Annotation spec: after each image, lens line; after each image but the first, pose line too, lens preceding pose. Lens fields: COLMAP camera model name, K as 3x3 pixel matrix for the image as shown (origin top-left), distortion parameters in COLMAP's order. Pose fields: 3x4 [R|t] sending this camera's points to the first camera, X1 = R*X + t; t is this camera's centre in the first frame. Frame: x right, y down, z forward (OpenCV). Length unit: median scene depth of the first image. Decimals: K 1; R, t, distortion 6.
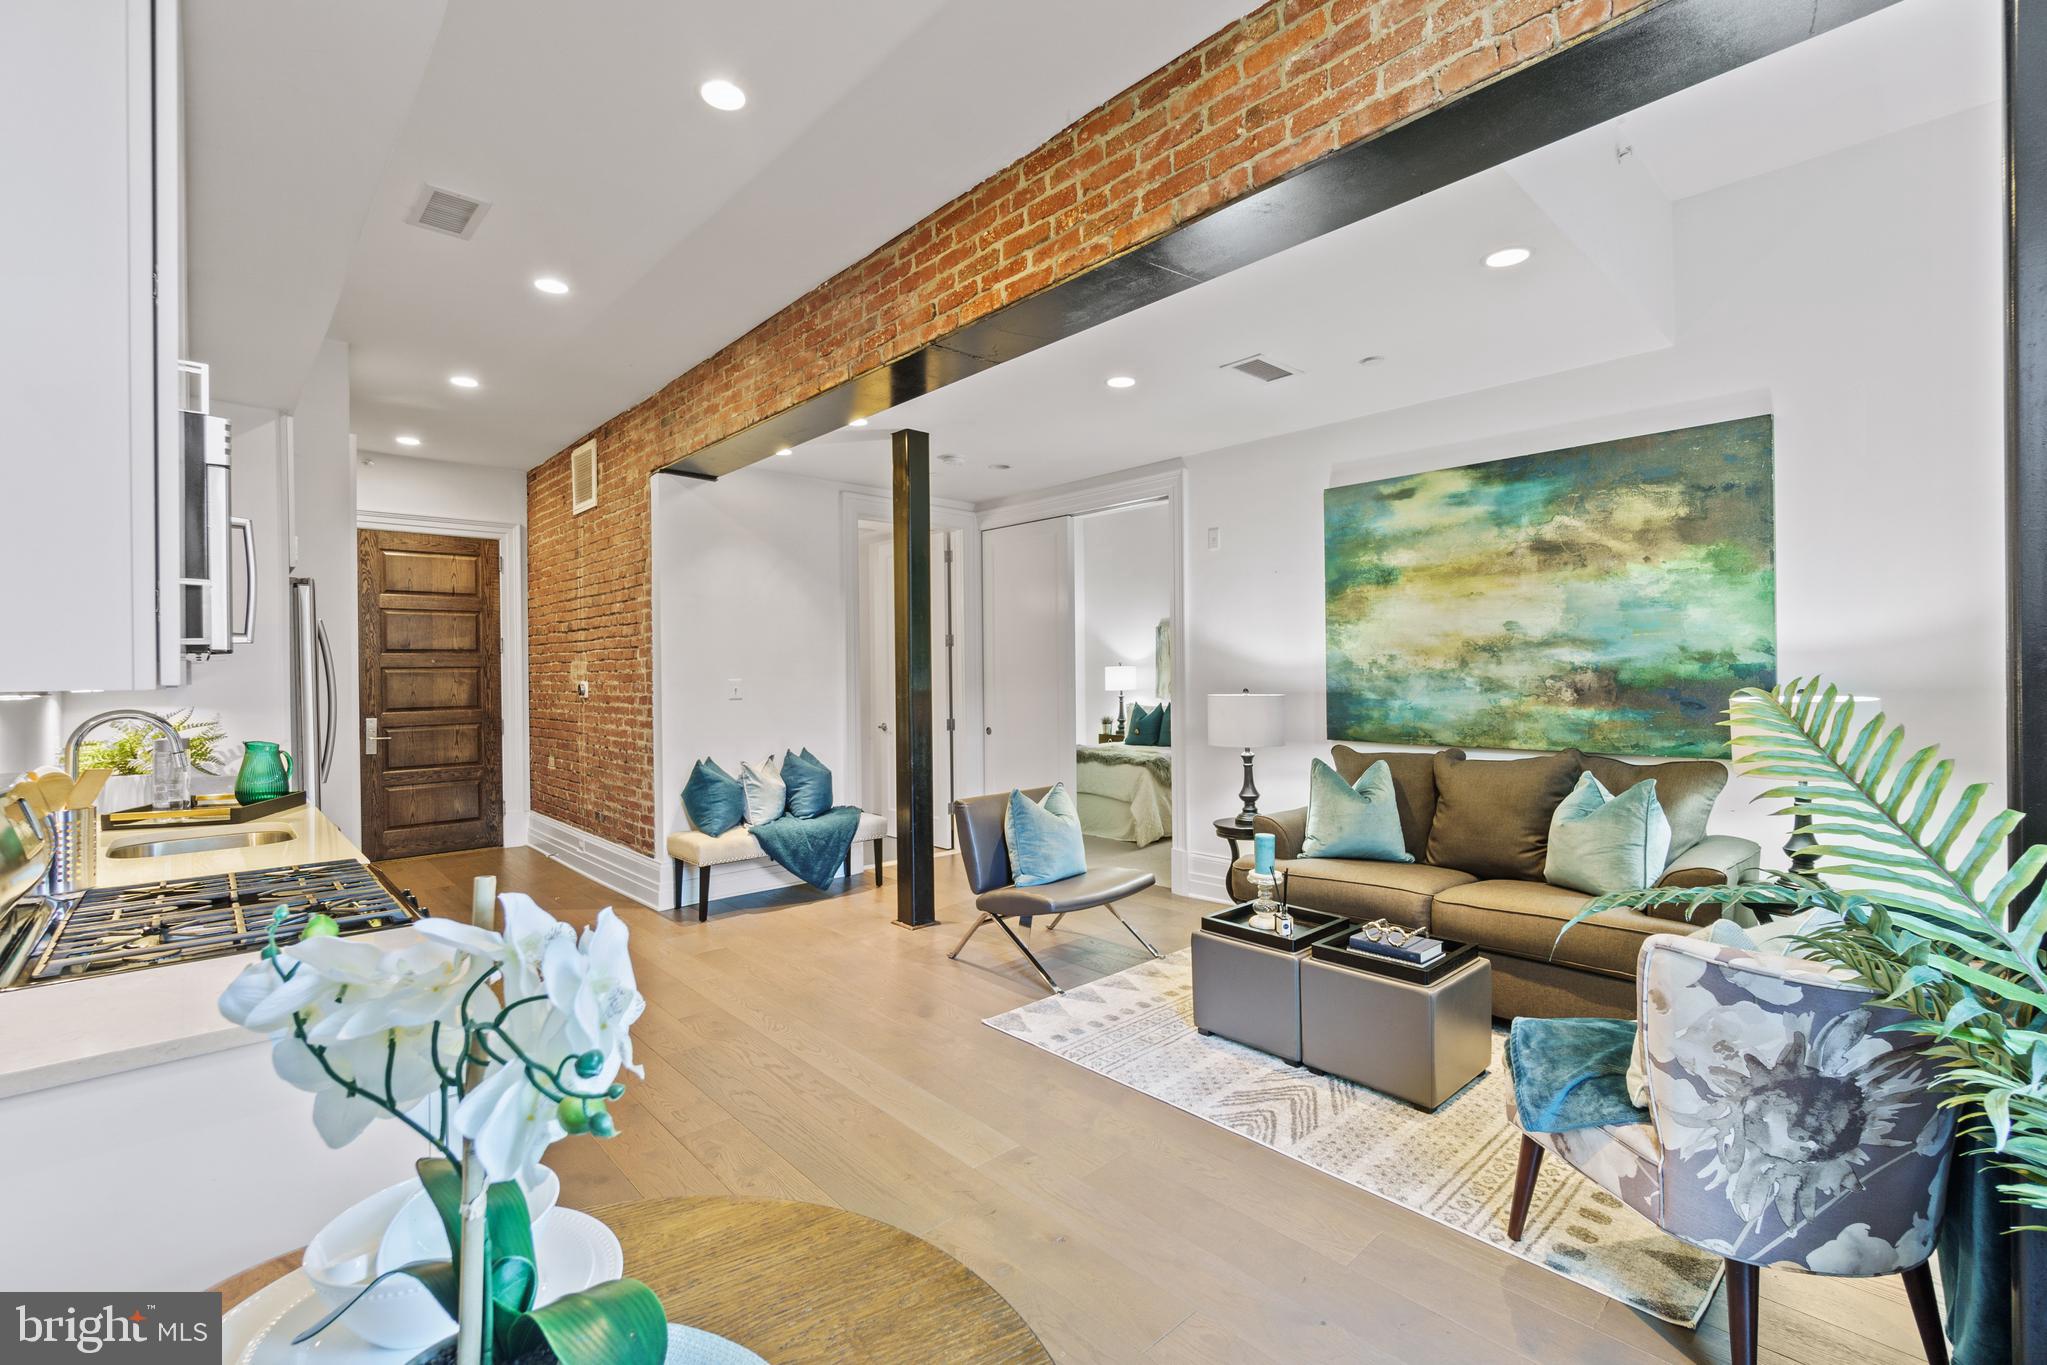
lens RADIAL K [[894.7, 0, 1030.8], [0, 894.7, 678.2], [0, 0, 1]] dist [-0.000978, 0.000182]
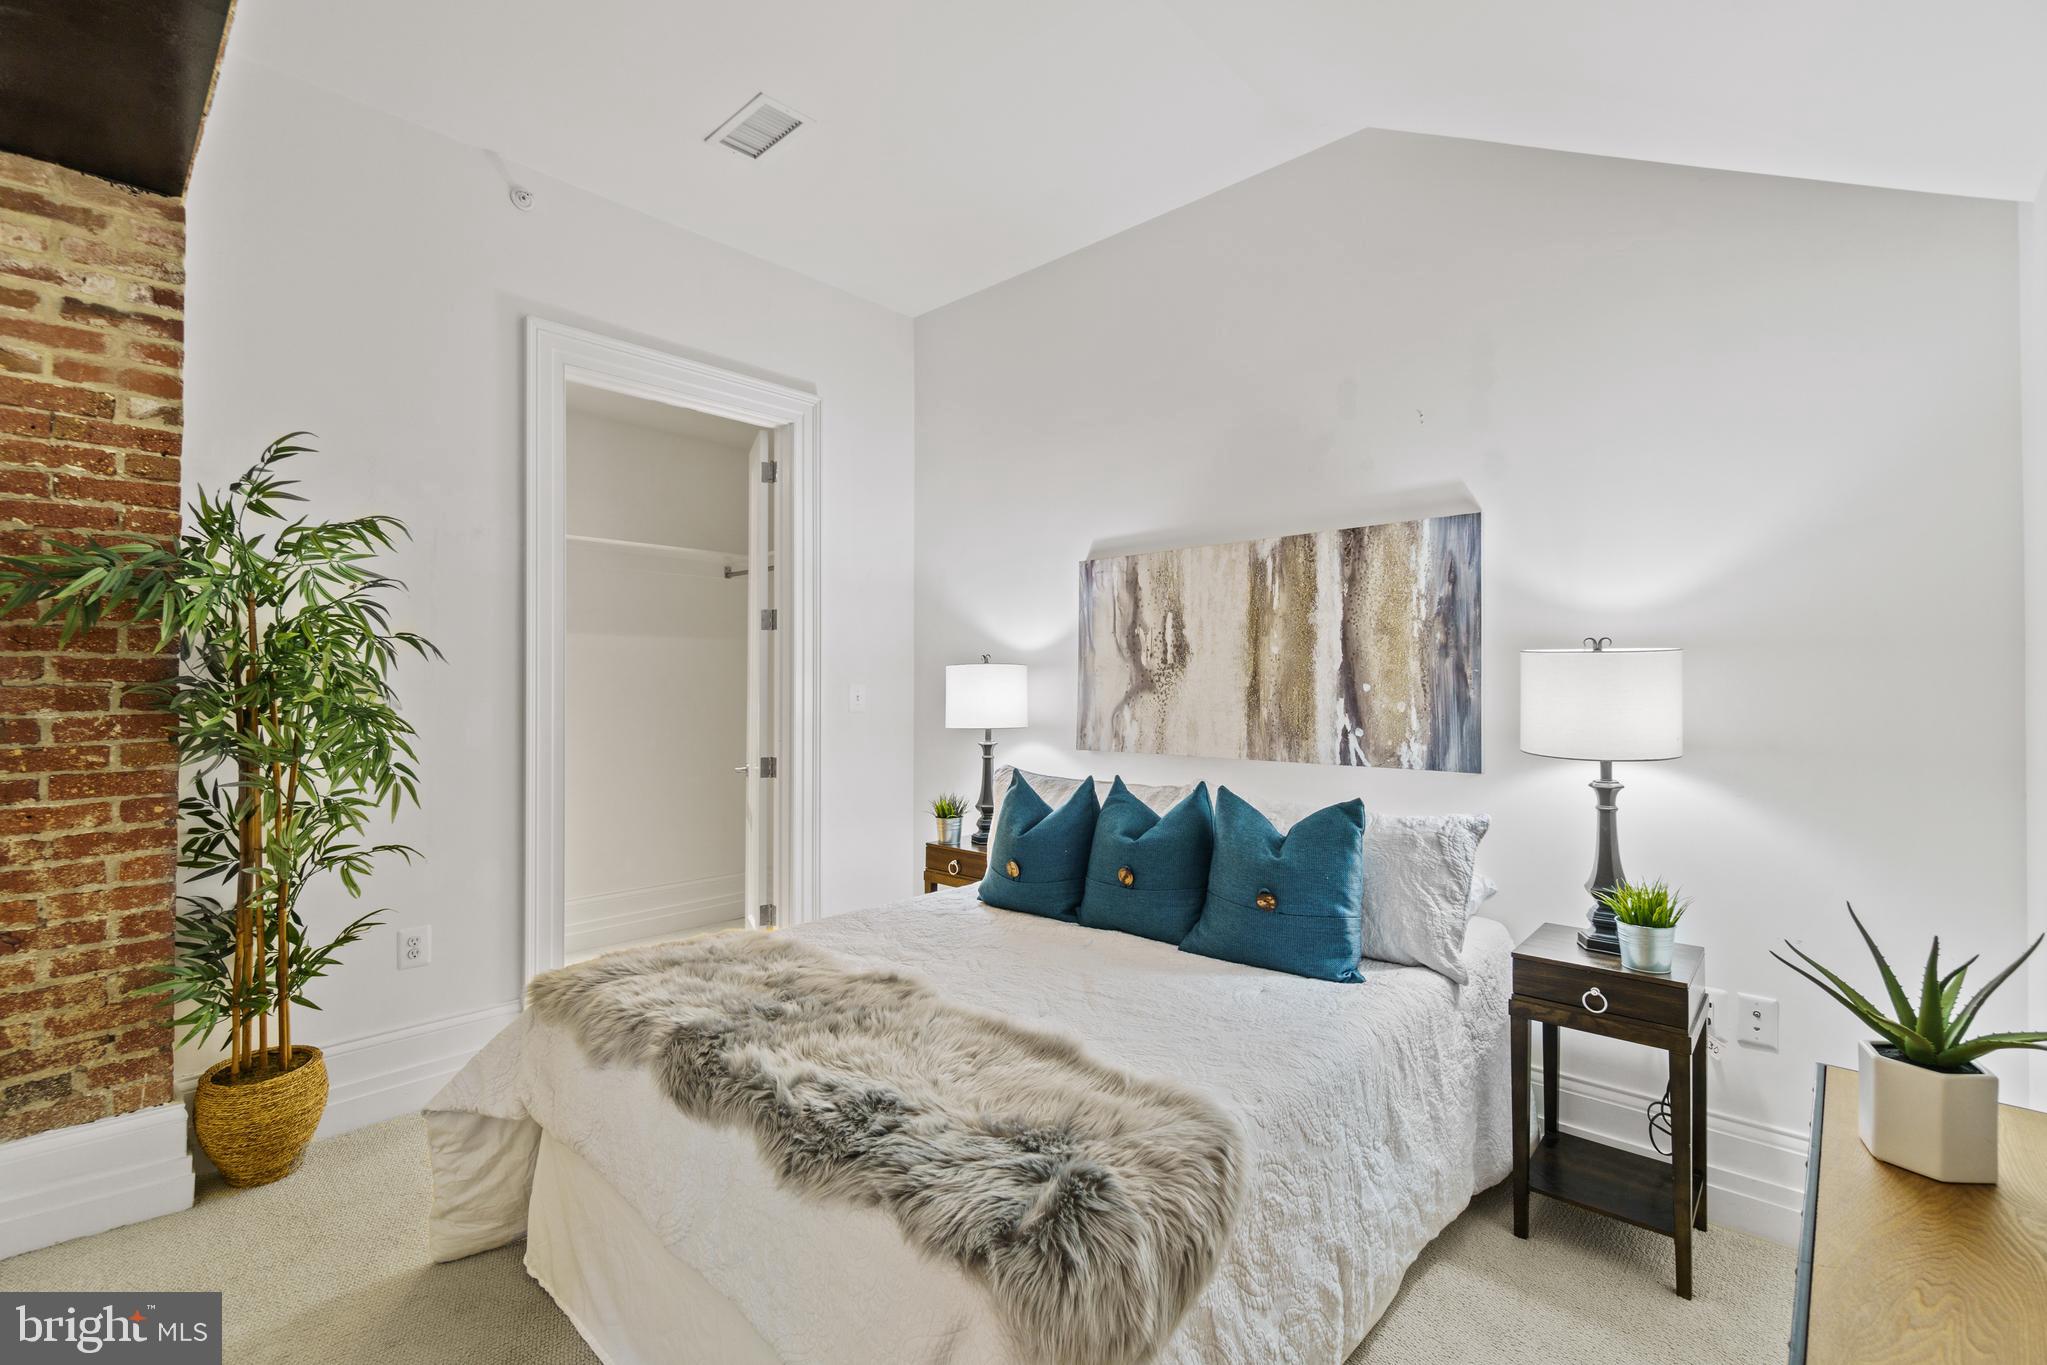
lens RADIAL K [[894.7, 0, 1021.8], [0, 894.7, 682.6], [0, 0, 1]] dist [-0.000978, 0.000182]
pose [[0.997627, 0.001255, 0.068839, 0.089744], [-0.000227, 0.999888, -0.014939, 0.000283], [-0.068850, 0.014888, 0.997516, 0.623008]]
